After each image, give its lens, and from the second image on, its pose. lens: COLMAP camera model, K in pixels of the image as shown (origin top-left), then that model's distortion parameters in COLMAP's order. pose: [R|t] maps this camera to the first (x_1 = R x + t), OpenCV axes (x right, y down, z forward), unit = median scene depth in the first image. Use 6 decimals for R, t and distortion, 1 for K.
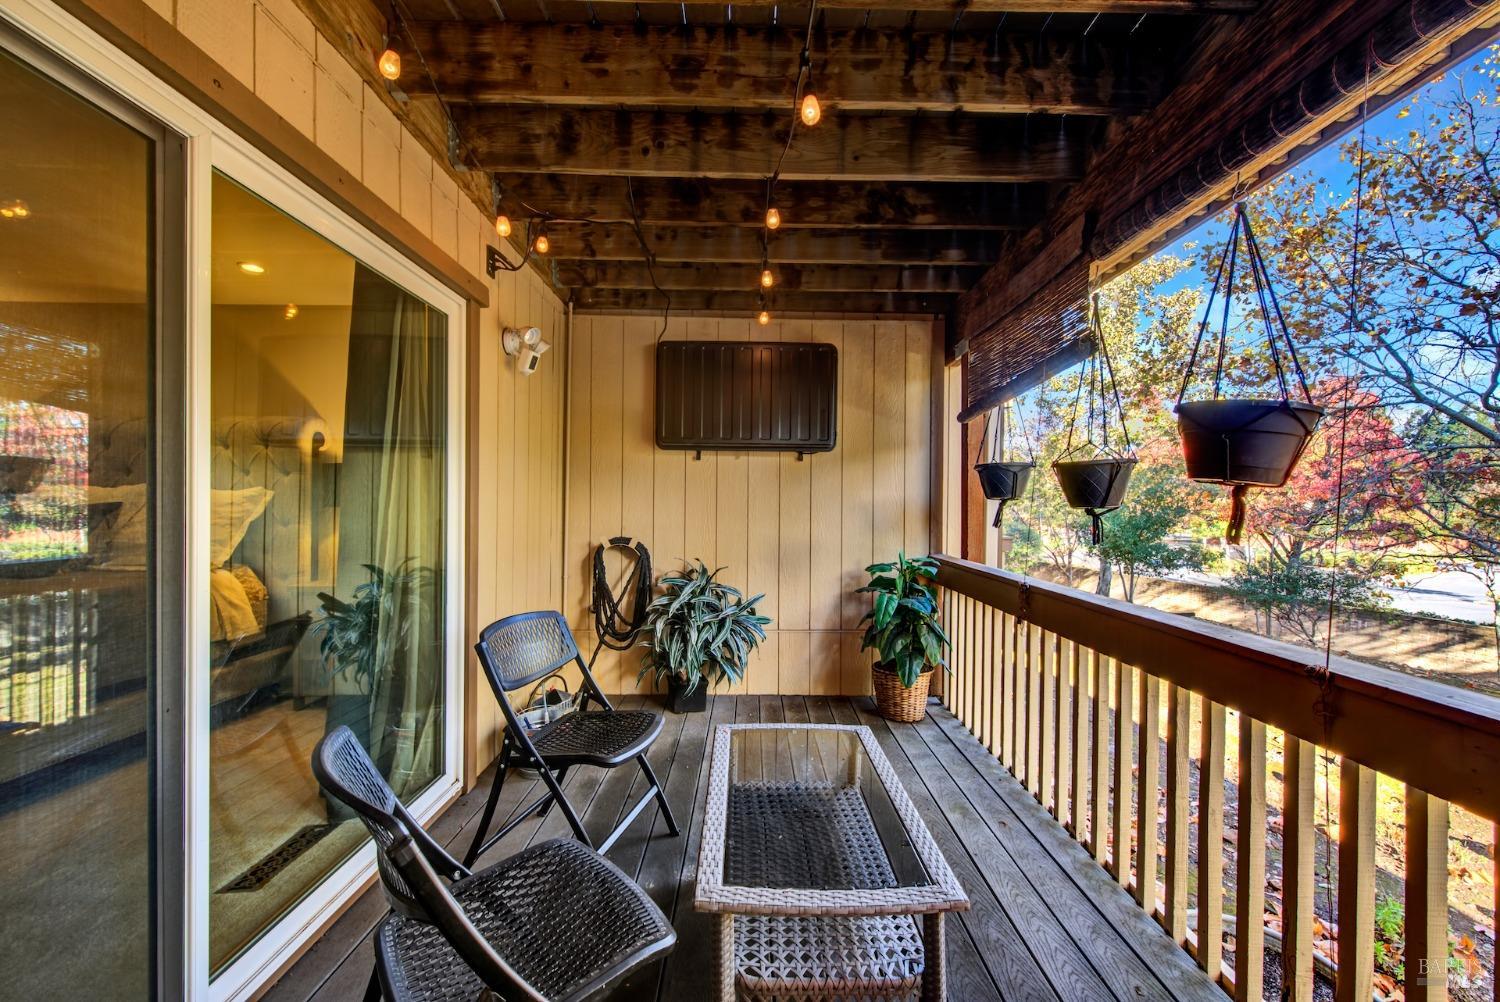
lens RADIAL K [[598.3, 0, 755.3], [0, 598.3, 508.2], [0, 0, 1]] dist [0.004440, -0.003579]
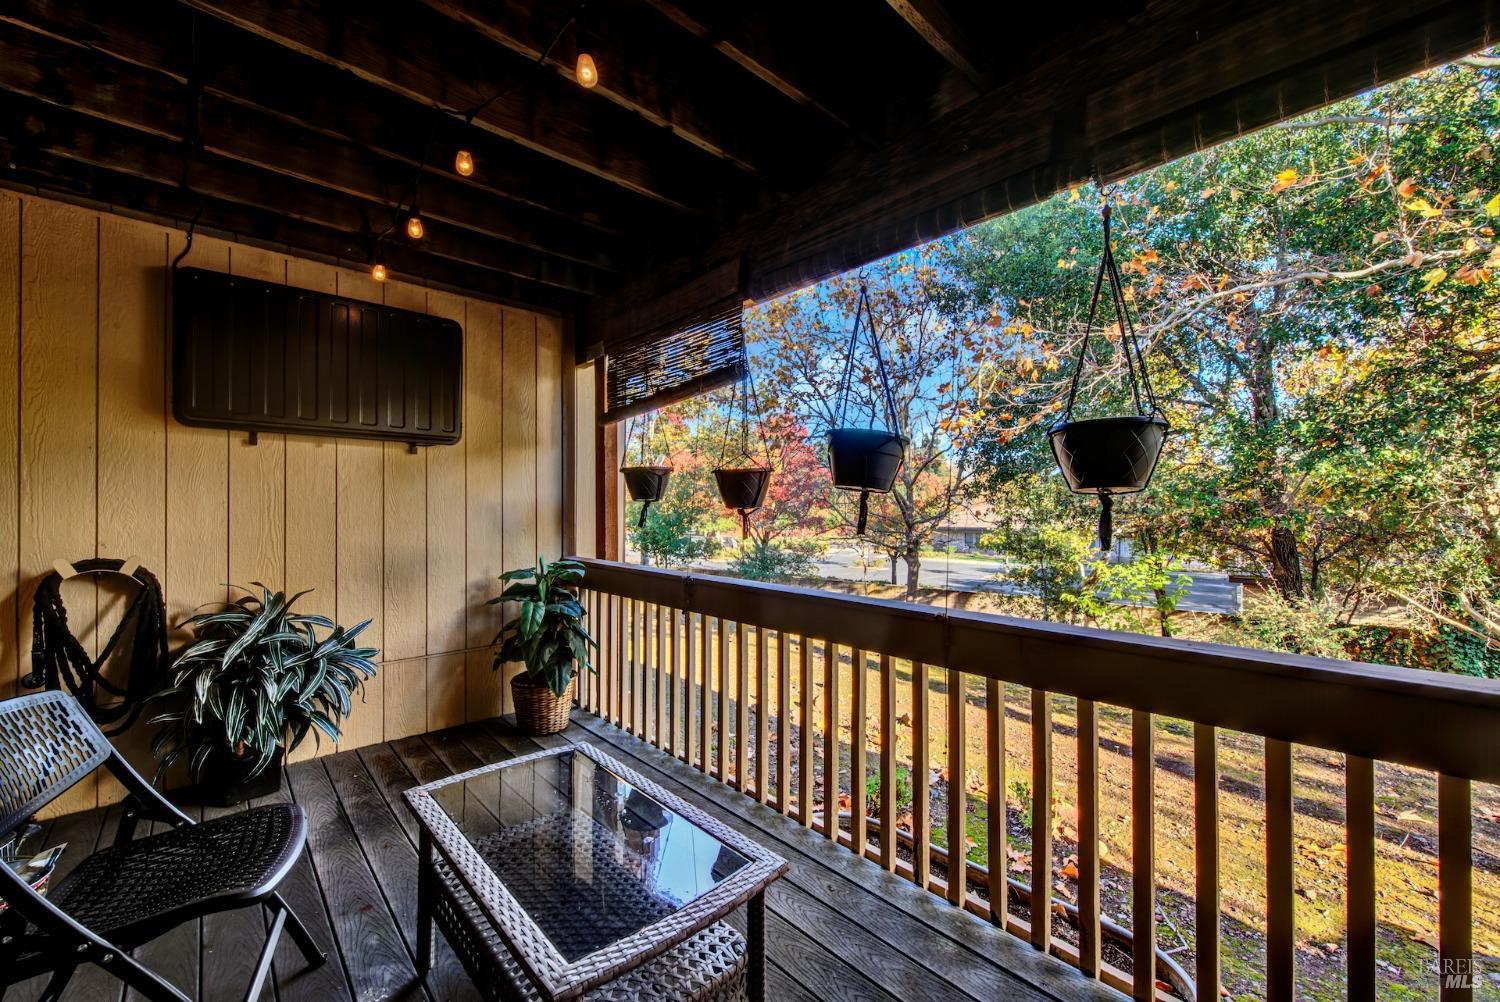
lens RADIAL K [[598.3, 0, 755.3], [0, 598.3, 508.2], [0, 0, 1]] dist [0.004440, -0.003579]
pose [[0.742509, -0.006444, 0.669805, -0.134831], [0.007649, 0.999970, 0.001141, -0.001334], [-0.669792, 0.004276, 0.742537, 0.065906]]
